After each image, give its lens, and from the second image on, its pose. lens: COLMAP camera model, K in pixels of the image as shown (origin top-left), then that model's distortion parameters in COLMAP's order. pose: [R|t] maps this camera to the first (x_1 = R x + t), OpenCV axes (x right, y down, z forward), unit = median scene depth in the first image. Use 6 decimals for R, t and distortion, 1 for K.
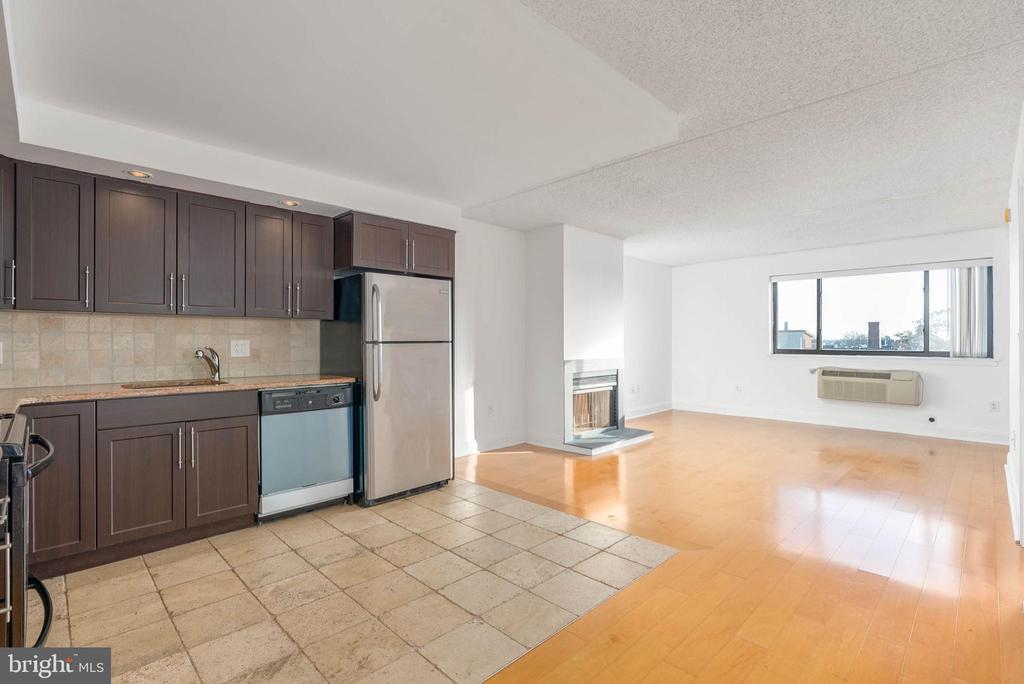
lens RADIAL K [[470.9, 0, 517.9], [0, 470.9, 339.8], [0, 0, 1]] dist [-0.009890, 0.001788]
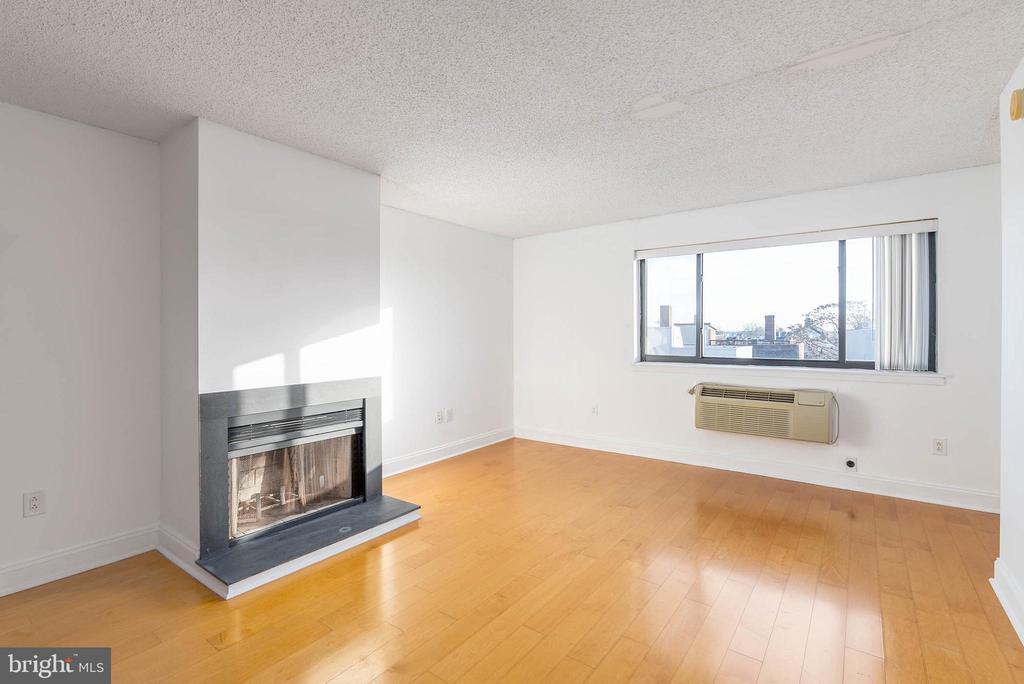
lens RADIAL K [[470.9, 0, 515.8], [0, 470.9, 336.1], [0, 0, 1]] dist [-0.009890, 0.001788]
pose [[0.988127, -0.004776, 0.153567, 0.310513], [0.003545, 0.999959, 0.008287, -0.017619], [-0.153601, -0.007645, 0.988103, 0.412320]]
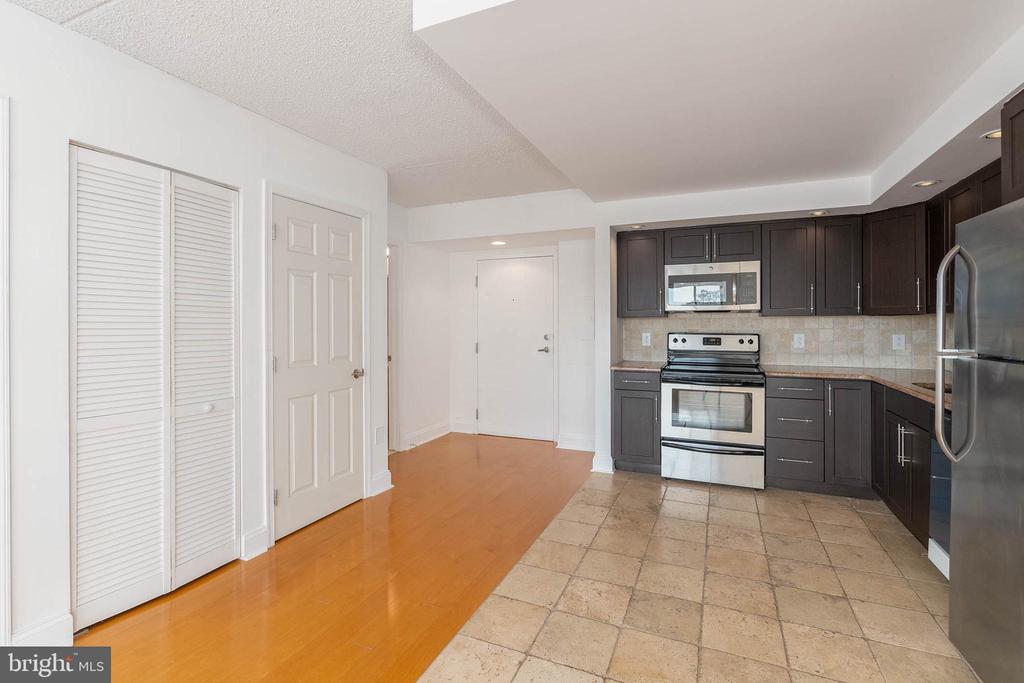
lens RADIAL K [[470.9, 0, 522.8], [0, 470.9, 324.0], [0, 0, 1]] dist [-0.009890, 0.001788]
pose [[-0.922637, -0.000185, -0.385670, 0.207189], [-0.001810, 0.999991, 0.003851, -0.016598], [0.385665, 0.004251, -0.922629, 0.748344]]
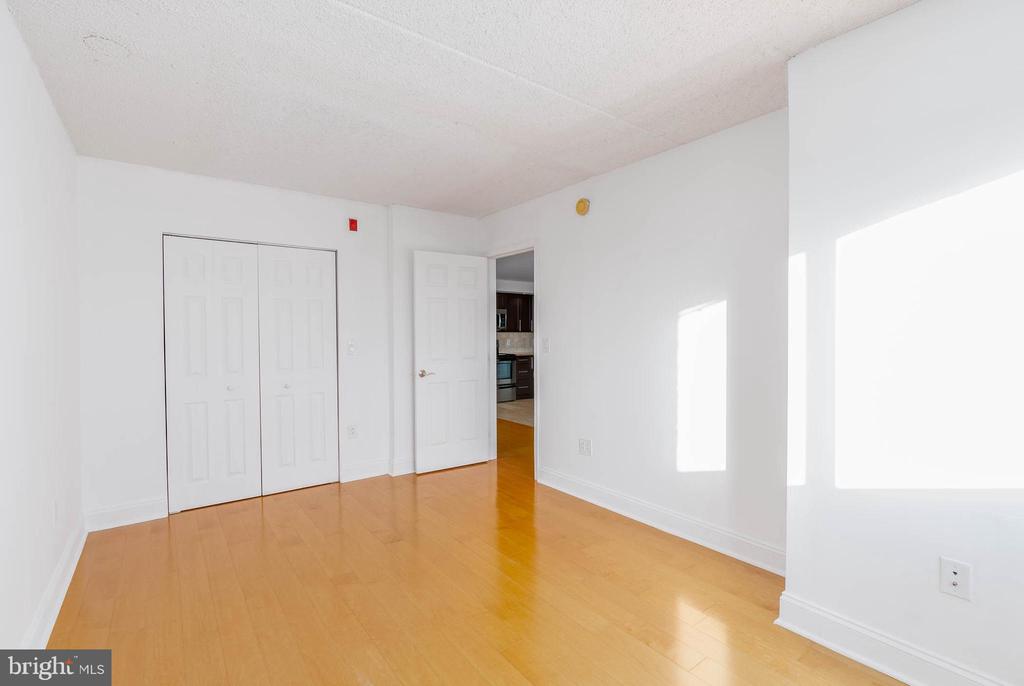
lens RADIAL K [[470.9, 0, 510.3], [0, 470.9, 340.5], [0, 0, 1]] dist [-0.009890, 0.001788]
pose [[-0.140456, 0.013522, -0.989995, 1.243842], [0.001942, 0.999909, 0.013382, -0.018880], [0.990085, -0.000043, -0.140469, 0.507286]]
